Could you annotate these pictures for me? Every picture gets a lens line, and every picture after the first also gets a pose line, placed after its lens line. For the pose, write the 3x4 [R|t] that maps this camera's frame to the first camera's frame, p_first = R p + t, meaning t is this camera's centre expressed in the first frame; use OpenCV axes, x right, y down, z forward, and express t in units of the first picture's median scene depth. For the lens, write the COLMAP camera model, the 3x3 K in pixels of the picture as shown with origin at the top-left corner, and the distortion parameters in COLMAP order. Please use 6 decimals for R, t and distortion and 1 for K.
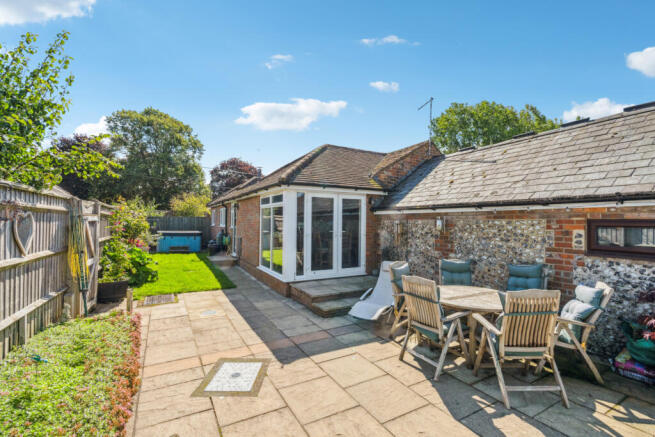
lens RADIAL K [[298.5, 0, 329.6], [0, 298.5, 218.7], [0, 0, 1]] dist [-0.004357, -0.000201]
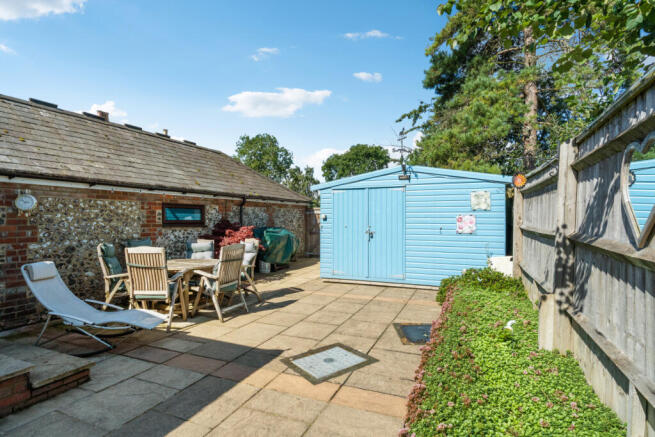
lens RADIAL K [[346.8, 0, 328.6], [0, 346.8, 220.7], [0, 0, 1]] dist [0.001761, 0.000045]
pose [[-0.614295, -0.006924, 0.789046, -0.885863], [-0.009022, 0.999958, 0.001751, 0.073273], [-0.789025, -0.006044, -0.614331, 1.276677]]
